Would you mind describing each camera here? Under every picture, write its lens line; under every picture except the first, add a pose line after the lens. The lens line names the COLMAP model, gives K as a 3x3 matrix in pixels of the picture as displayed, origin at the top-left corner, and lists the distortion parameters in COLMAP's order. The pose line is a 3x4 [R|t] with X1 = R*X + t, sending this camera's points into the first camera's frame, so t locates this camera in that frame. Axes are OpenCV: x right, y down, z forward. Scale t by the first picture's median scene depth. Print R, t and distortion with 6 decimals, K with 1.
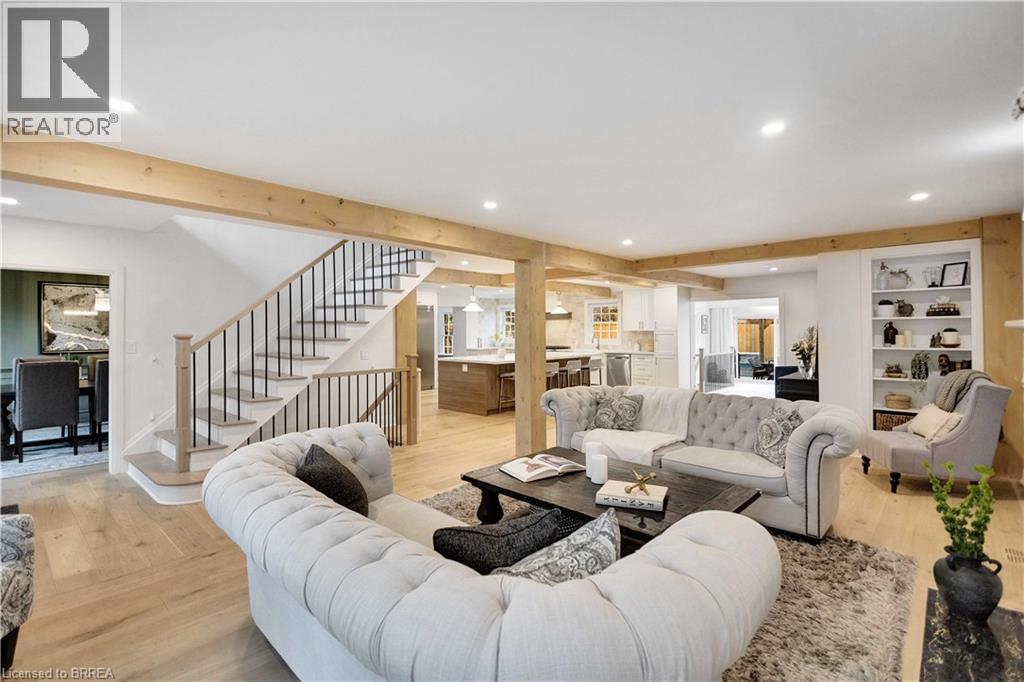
lens RADIAL K [[478.5, 0, 509.2], [0, 478.5, 333.1], [0, 0, 1]] dist [0.010874, -0.000144]
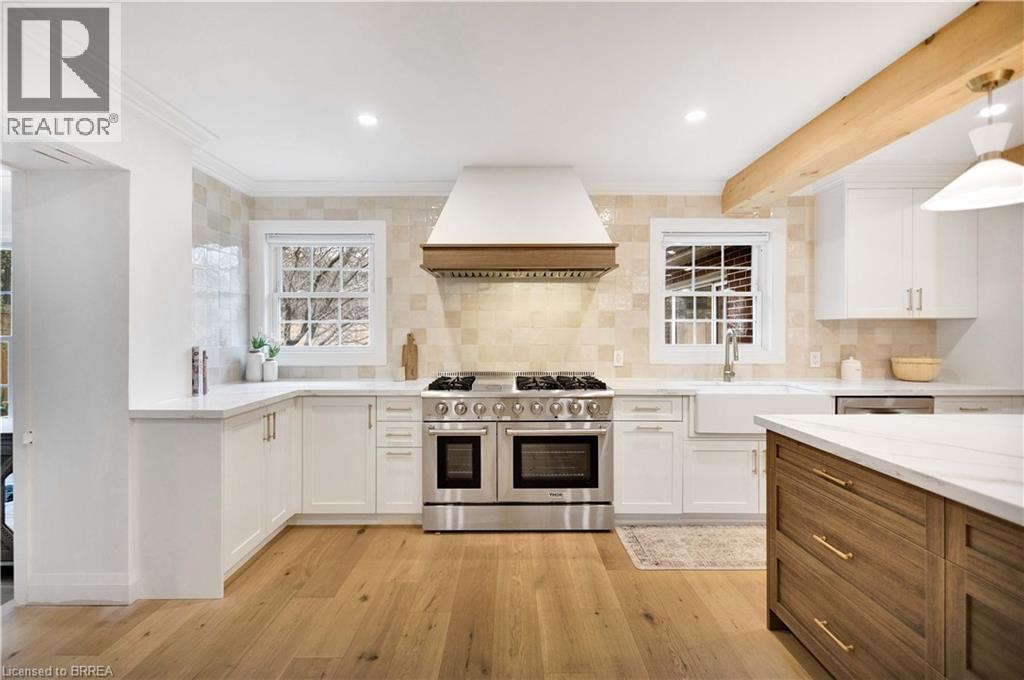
lens RADIAL K [[478.5, 0, 509.2], [0, 478.5, 332.1], [0, 0, 1]] dist [0.010874, -0.000144]
pose [[0.733657, 0.002974, 0.679513, -0.131039], [0.002236, 0.999974, -0.006792, 0.005661], [-0.679516, 0.006502, 0.733632, 0.942438]]
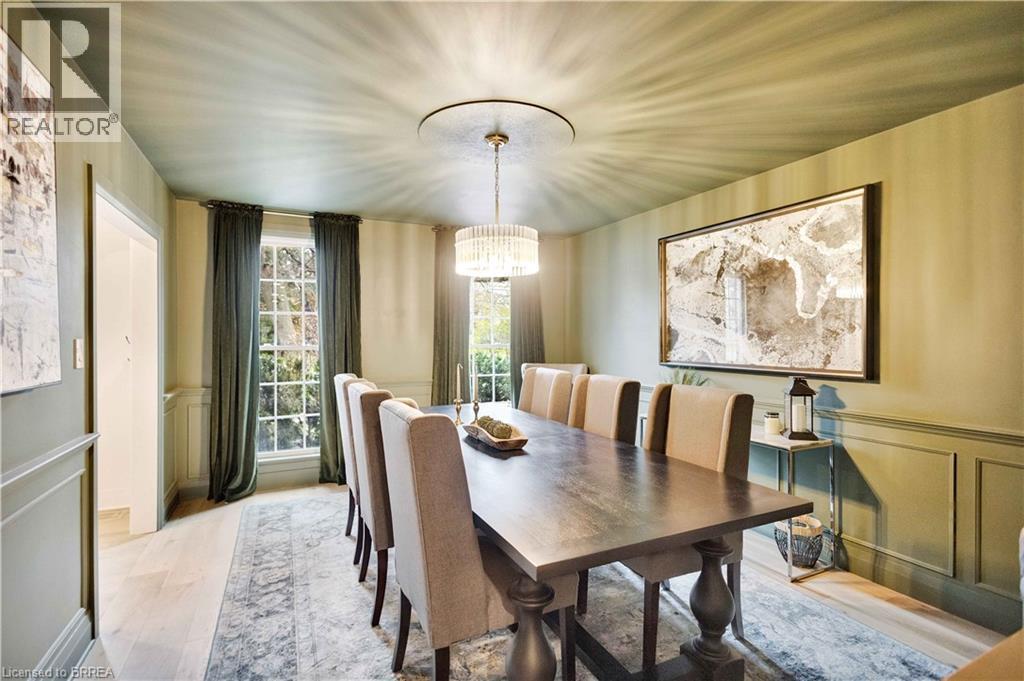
lens RADIAL K [[478.5, 0, 509.2], [0, 478.5, 332.6], [0, 0, 1]] dist [0.010874, -0.000144]
pose [[-0.364146, -0.000962, -0.931341, -0.249860], [-0.001493, 0.999999, -0.000449, 0.003329], [0.931341, 0.001227, -0.364147, 0.685702]]
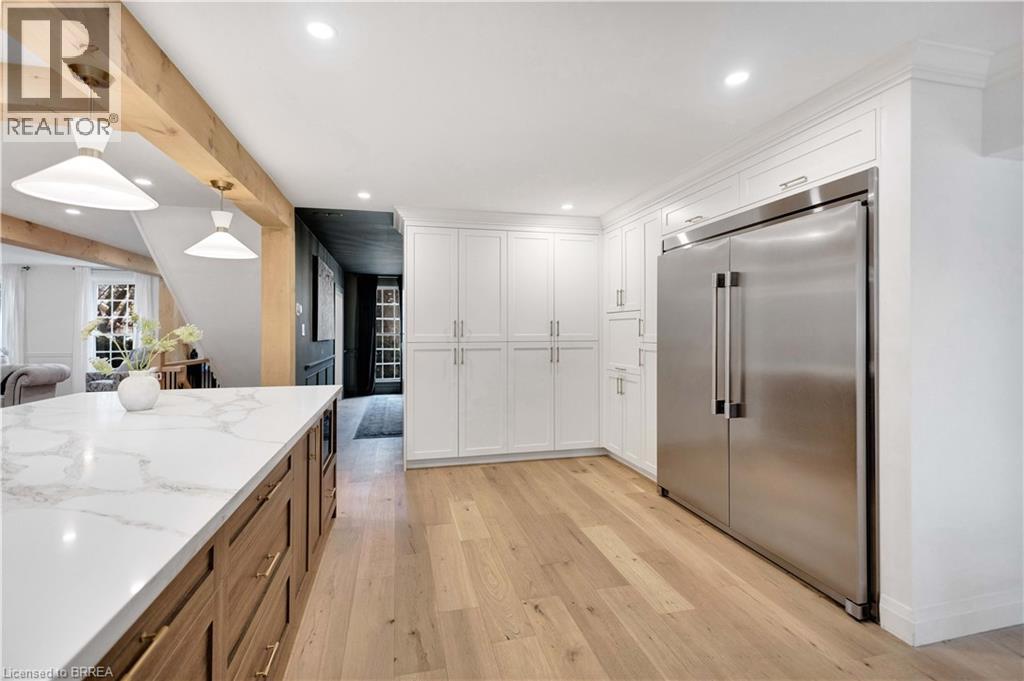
lens RADIAL K [[478.5, 0, 509.2], [0, 478.5, 332.6], [0, 0, 1]] dist [0.010874, -0.000144]
pose [[-0.556237, 0.009094, -0.830974, 0.072754], [0.000159, 0.999941, 0.010836, 0.002509], [0.831024, 0.005895, -0.556206, 1.066770]]
